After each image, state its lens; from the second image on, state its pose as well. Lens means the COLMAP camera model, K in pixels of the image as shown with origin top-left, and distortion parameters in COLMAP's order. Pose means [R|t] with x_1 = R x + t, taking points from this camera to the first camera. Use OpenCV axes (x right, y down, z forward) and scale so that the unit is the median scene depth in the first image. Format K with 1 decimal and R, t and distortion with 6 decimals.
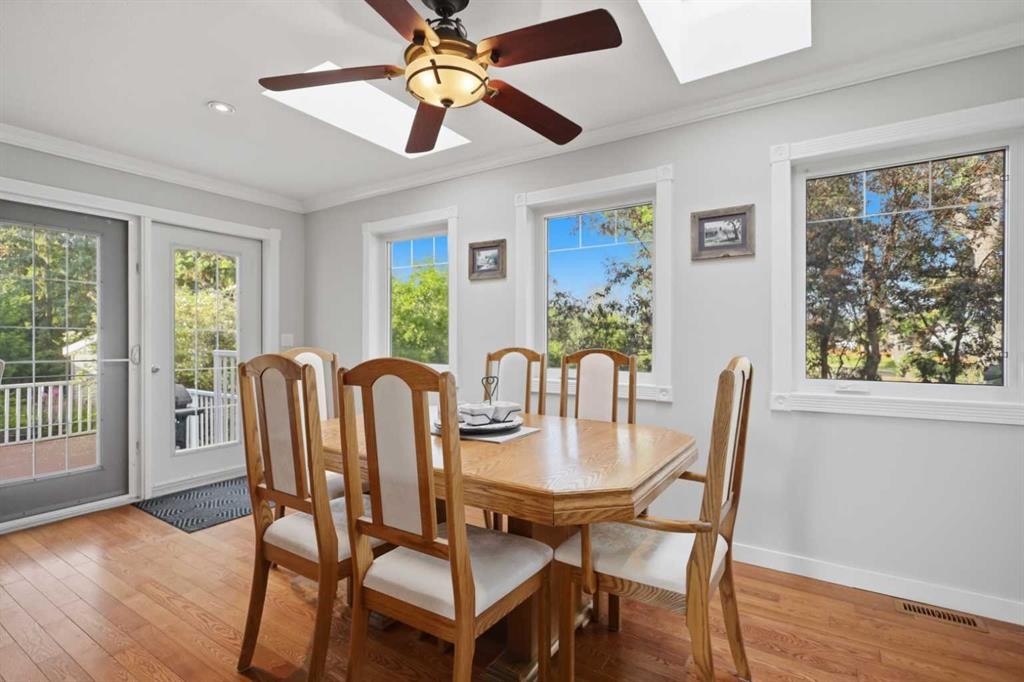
lens RADIAL K [[477.4, 0, 508.9], [0, 477.4, 339.1], [0, 0, 1]] dist [0.001567, 0.000890]
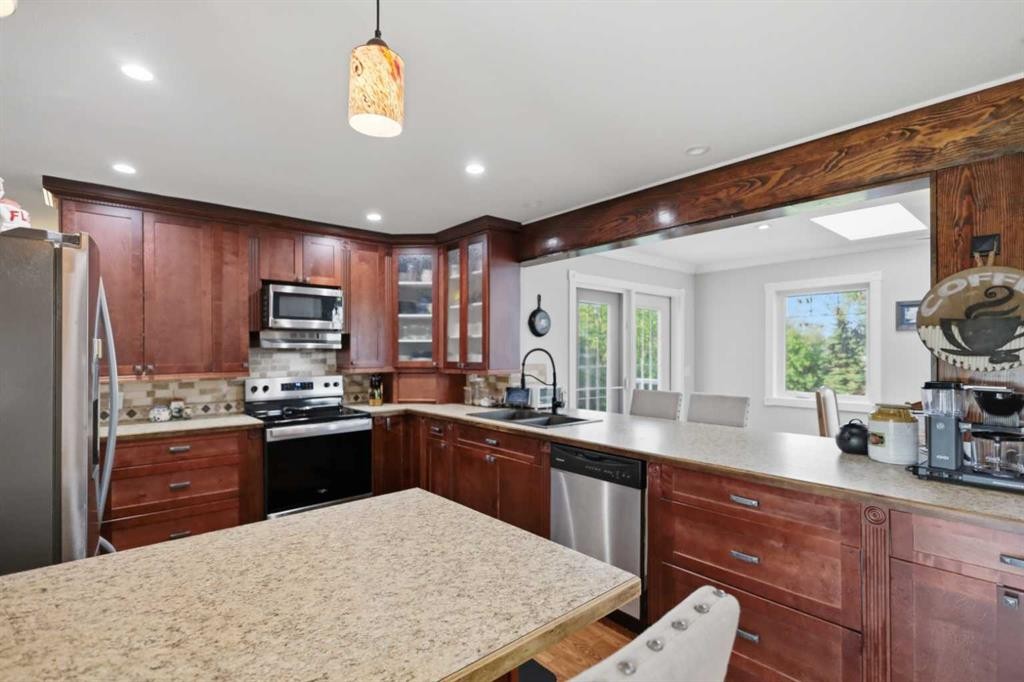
lens RADIAL K [[474.3, 0, 515.2], [0, 474.3, 354.8], [0, 0, 1]] dist [0.000926, 0.000332]
pose [[0.957861, 0.002746, -0.287218, -0.693563], [-0.002810, 0.999996, 0.000192, -0.056282], [0.287218, 0.000623, 0.957865, -0.503448]]
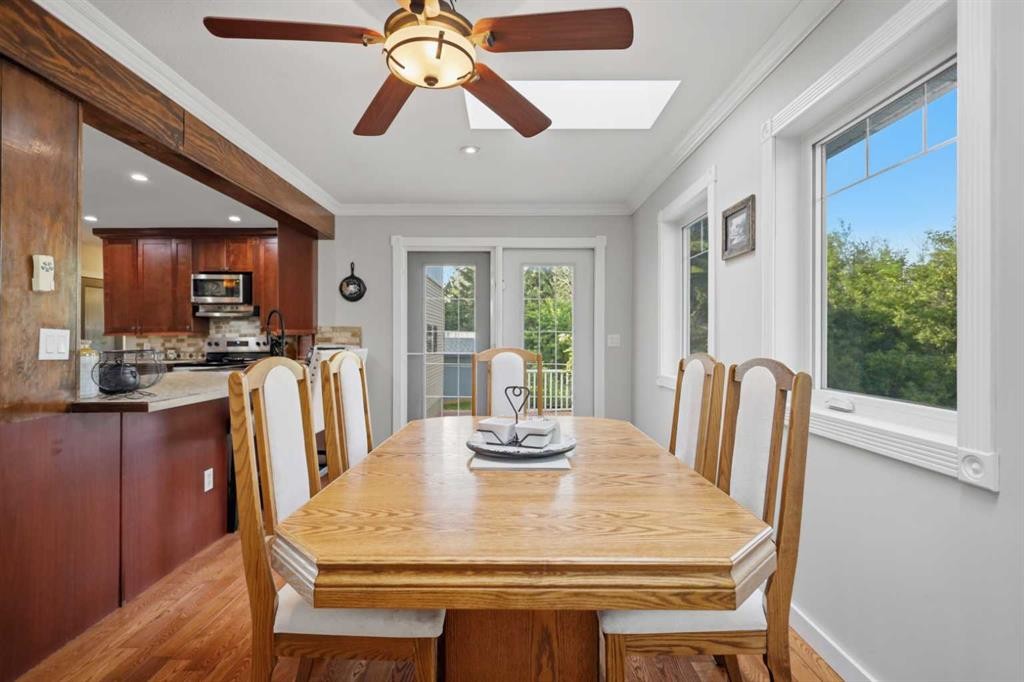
lens RADIAL K [[477.4, 0, 508.9], [0, 477.4, 339.1], [0, 0, 1]] dist [0.001567, 0.000890]
pose [[0.541260, 0.003405, -0.840849, 0.364832], [-0.004040, 0.999991, 0.001449, -0.001788], [0.840846, 0.002613, 0.541268, 0.318954]]
